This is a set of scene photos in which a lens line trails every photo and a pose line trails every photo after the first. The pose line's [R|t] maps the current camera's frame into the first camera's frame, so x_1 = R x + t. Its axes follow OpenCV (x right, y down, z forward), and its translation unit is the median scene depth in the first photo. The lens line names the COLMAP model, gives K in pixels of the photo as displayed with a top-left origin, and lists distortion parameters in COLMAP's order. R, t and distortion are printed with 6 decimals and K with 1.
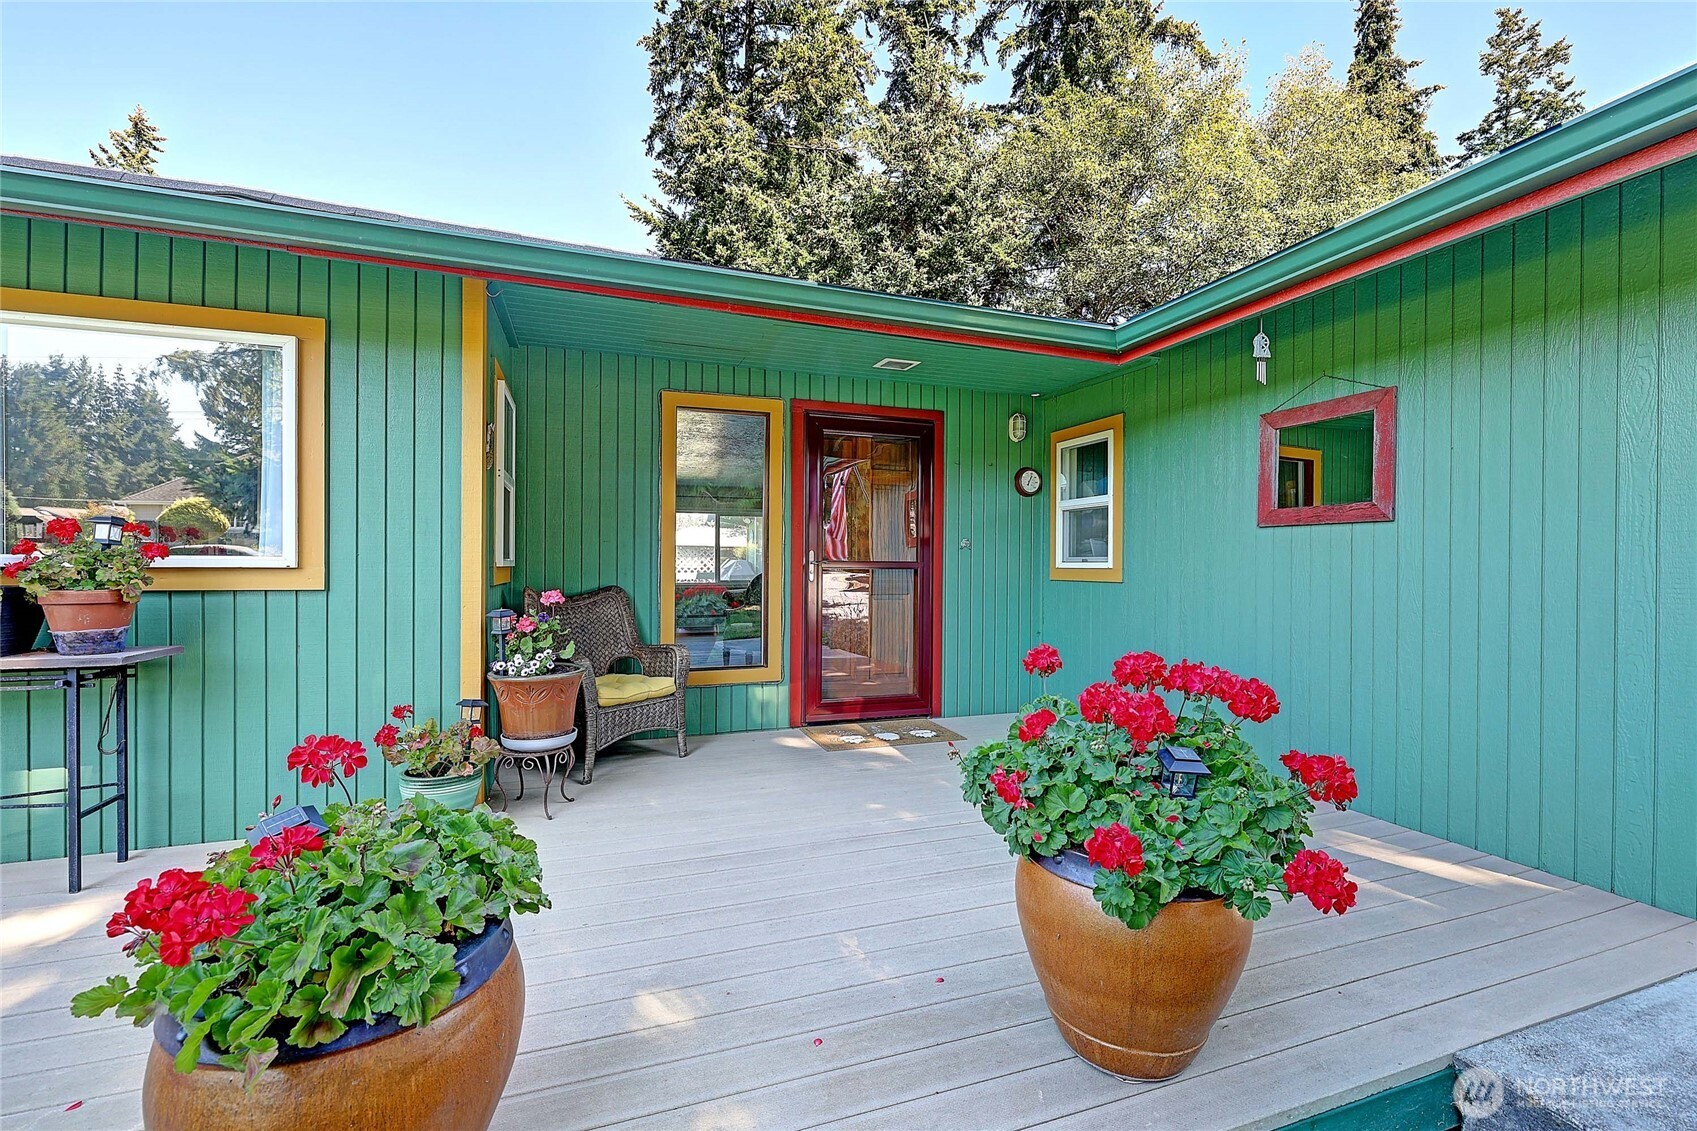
lens RADIAL K [[698.6, 0, 843.7], [0, 698.6, 570.1], [0, 0, 1]] dist [0.018730, -0.000249]
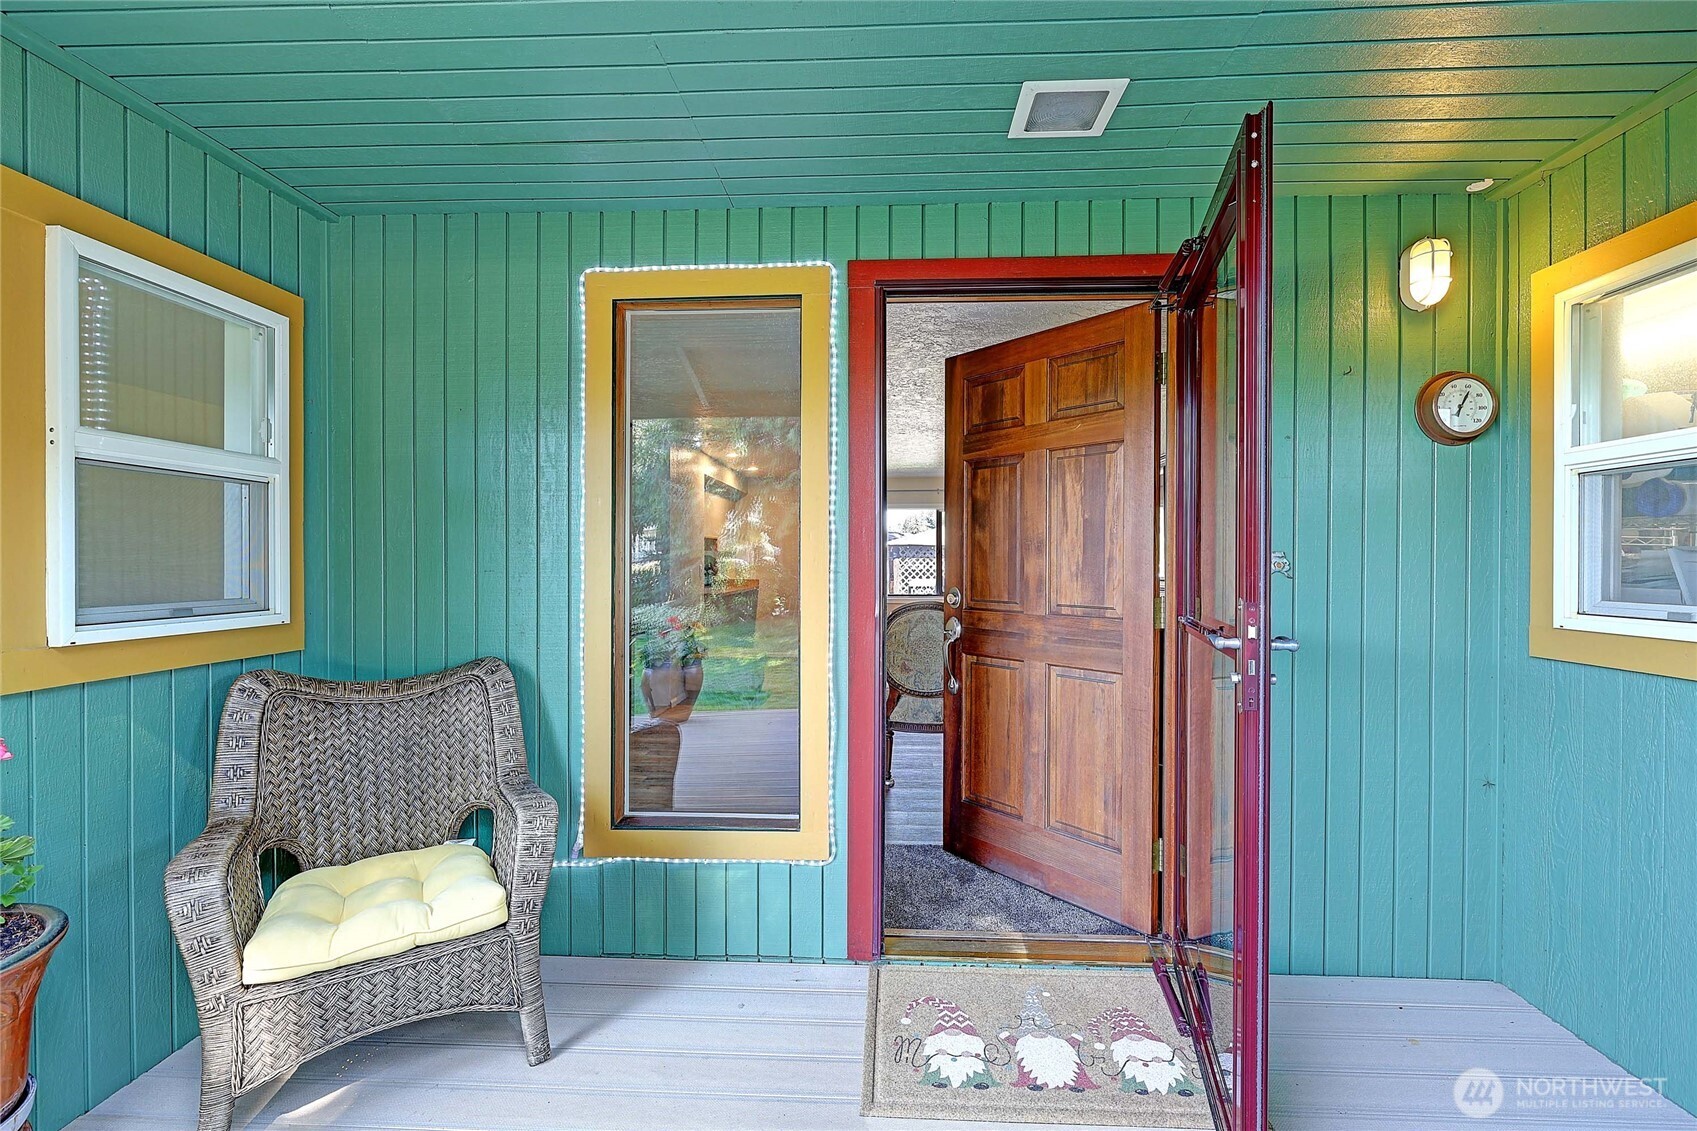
lens RADIAL K [[730.5, 0, 848.5], [0, 730.5, 565.5], [0, 0, 1]] dist [0.000076, -0.000038]
pose [[0.928793, -0.002662, -0.370589, 0.093205], [0.001227, 0.999991, -0.004108, -0.033747], [0.370597, 0.003361, 0.928788, 0.478342]]
